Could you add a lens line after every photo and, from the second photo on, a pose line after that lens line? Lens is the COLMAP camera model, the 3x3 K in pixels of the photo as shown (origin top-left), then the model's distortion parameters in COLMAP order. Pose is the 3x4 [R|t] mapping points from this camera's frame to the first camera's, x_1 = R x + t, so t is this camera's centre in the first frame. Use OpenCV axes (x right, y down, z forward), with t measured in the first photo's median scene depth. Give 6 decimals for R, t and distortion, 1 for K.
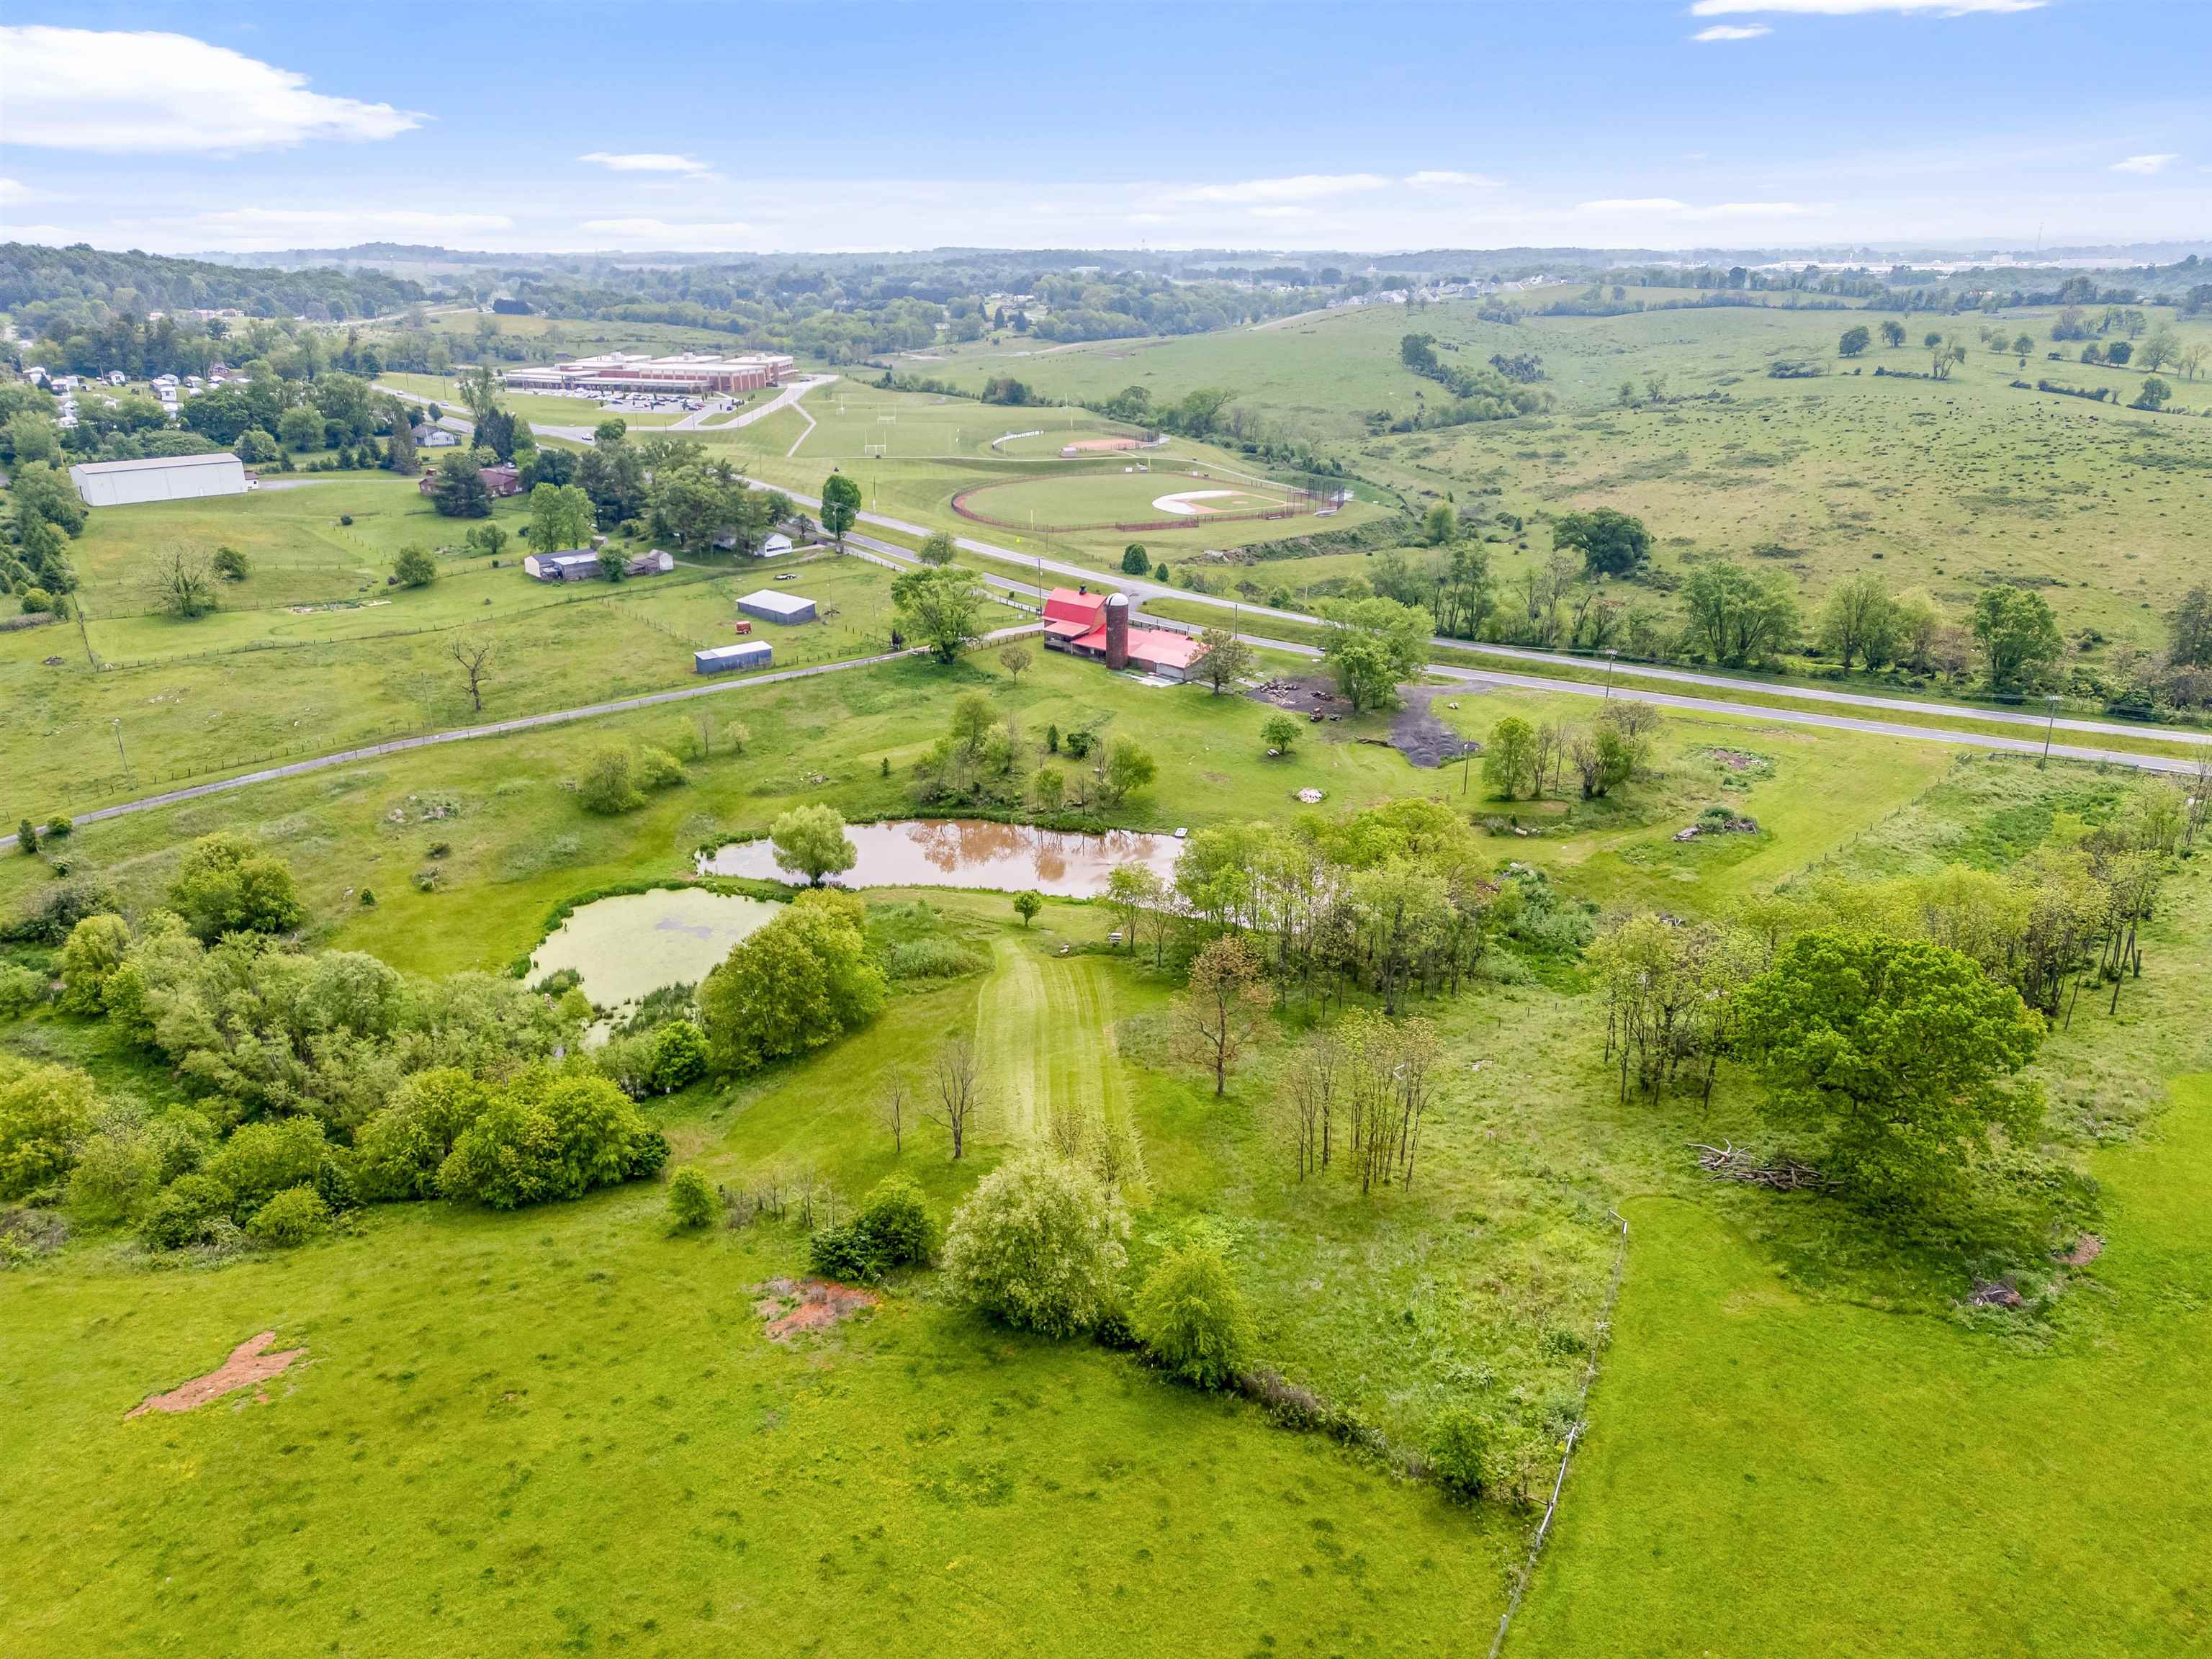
lens RADIAL K [[1551.7, 0, 1103.2], [0, 1551.7, 837.4], [0, 0, 1]] dist [0.066565, -0.053309]
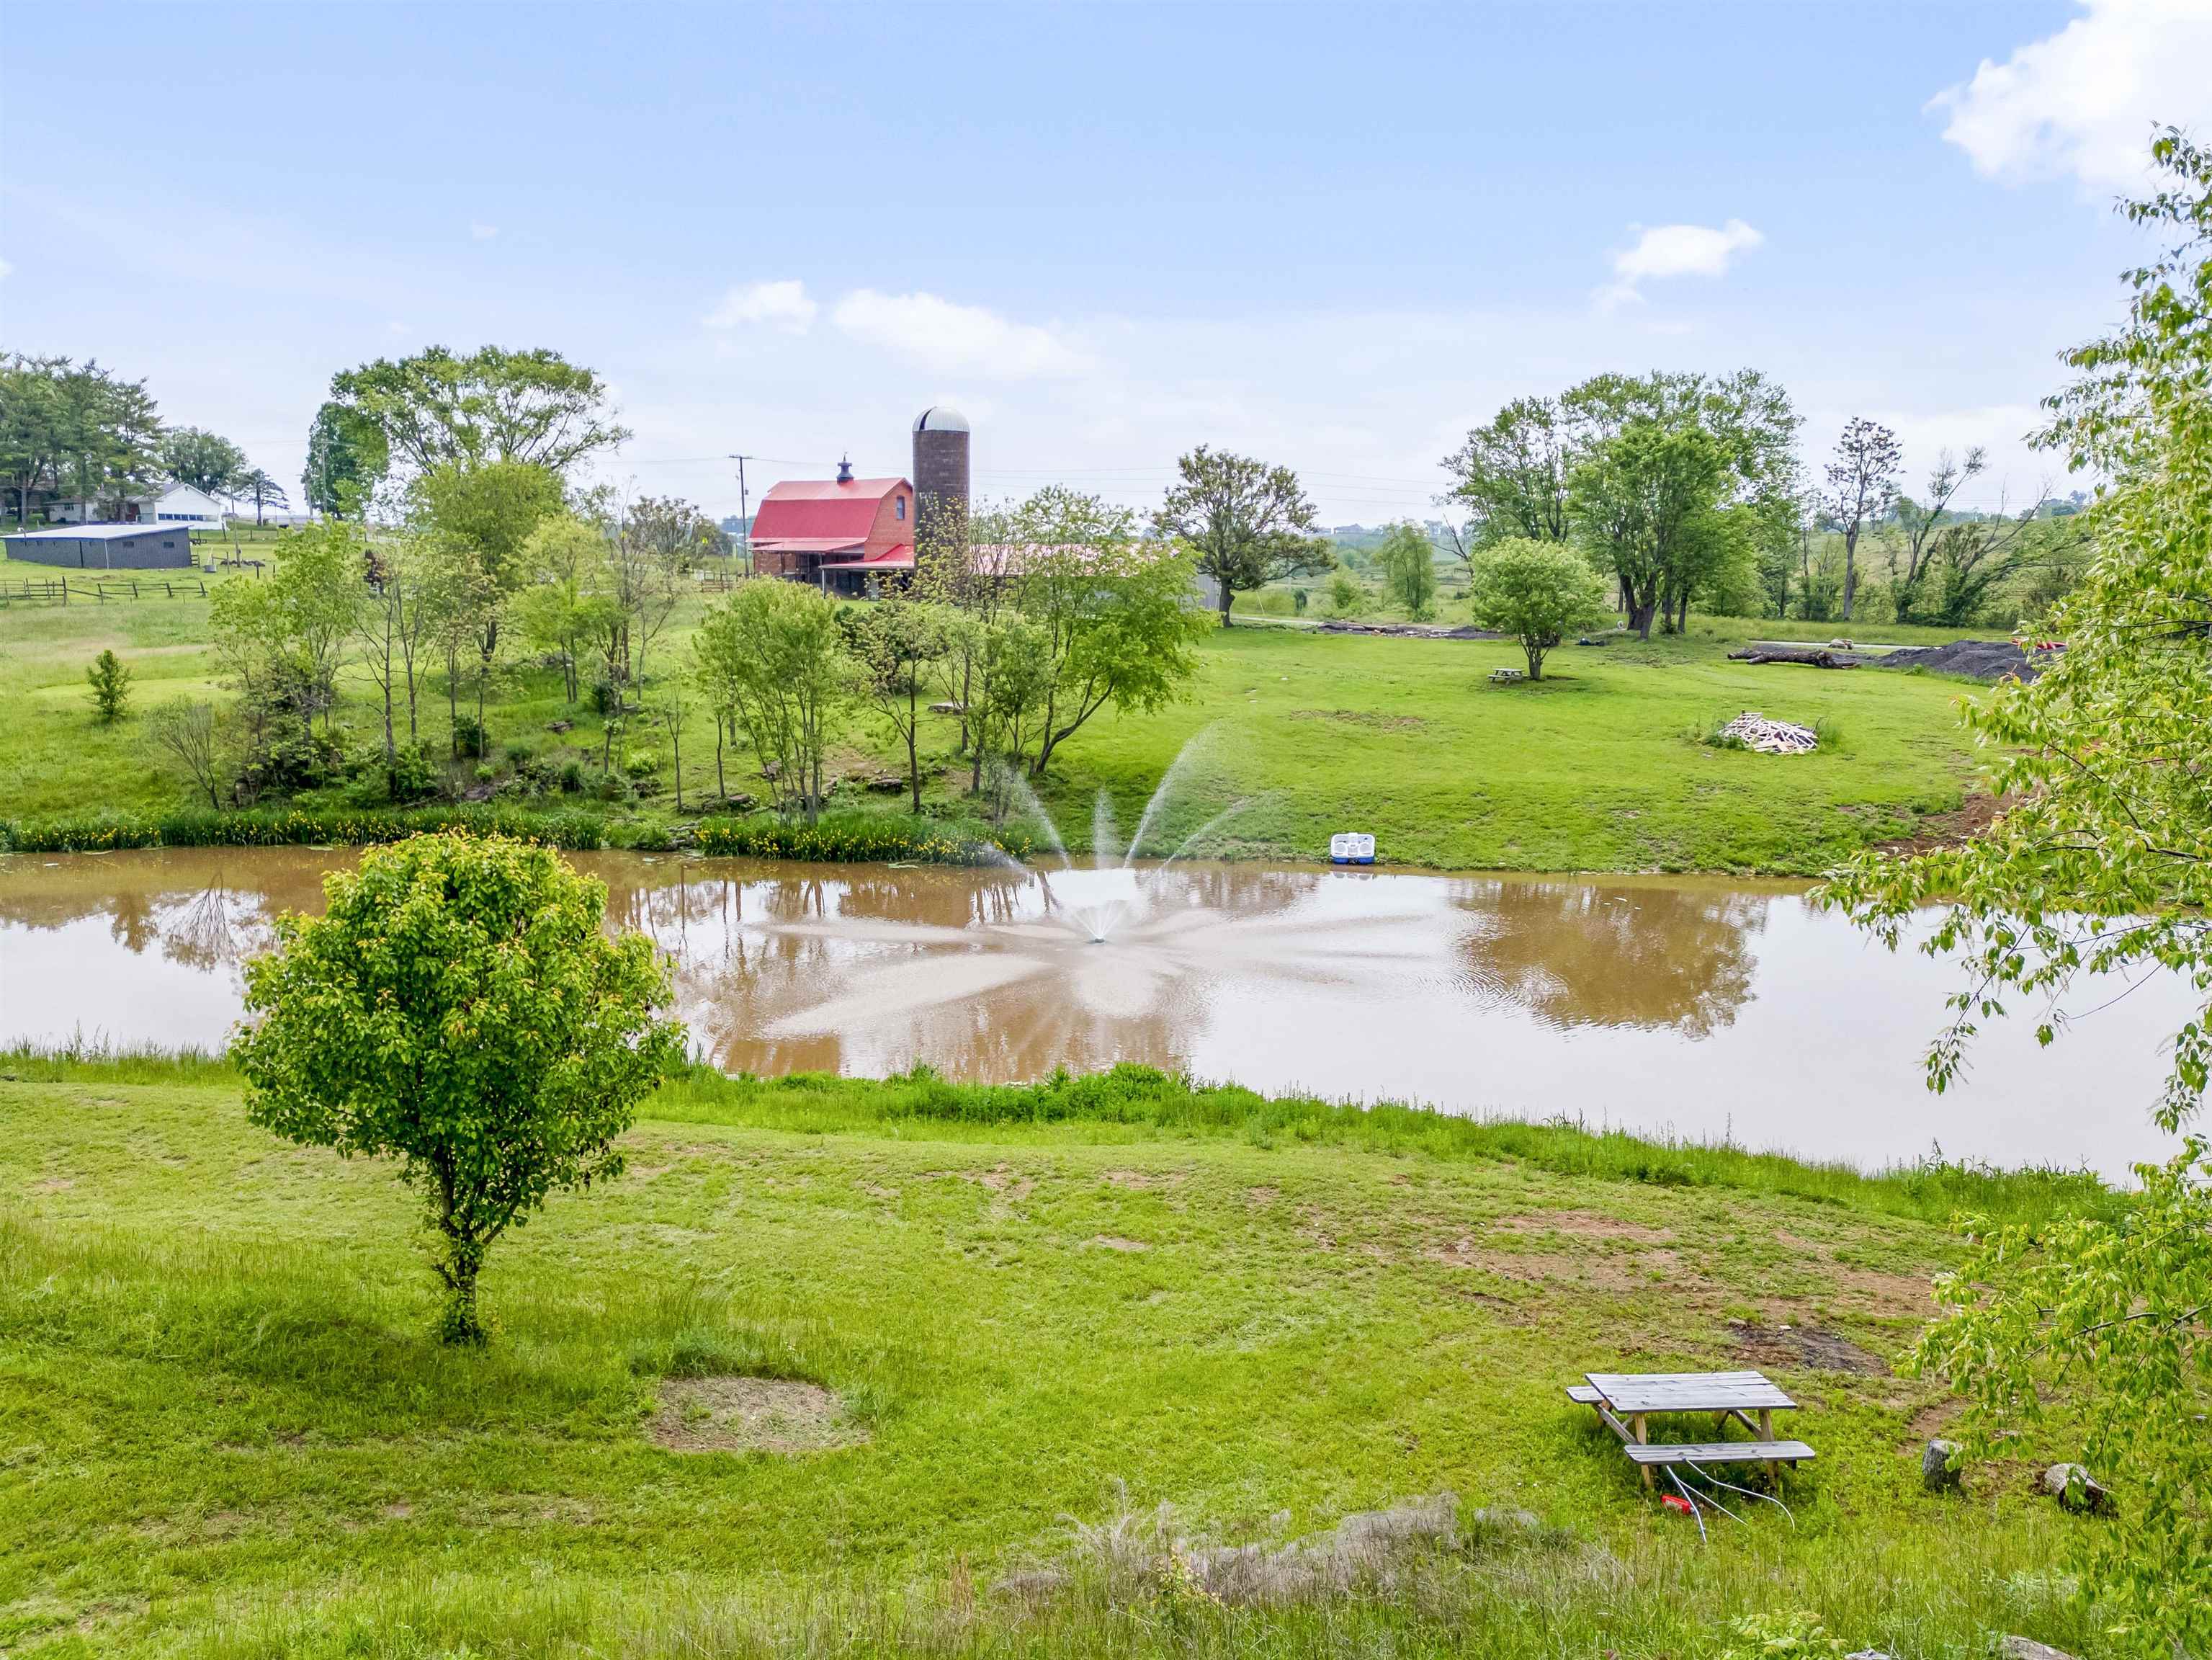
lens RADIAL K [[1551.9, 0, 1105.4], [0, 1551.9, 829.5], [0, 0, 1]] dist [0.066565, -0.053309]
pose [[0.983734, -0.005835, 0.179534, -0.026993], [0.045667, 0.974757, -0.218548, 0.042112], [-0.173727, 0.223192, 0.959169, 0.755908]]
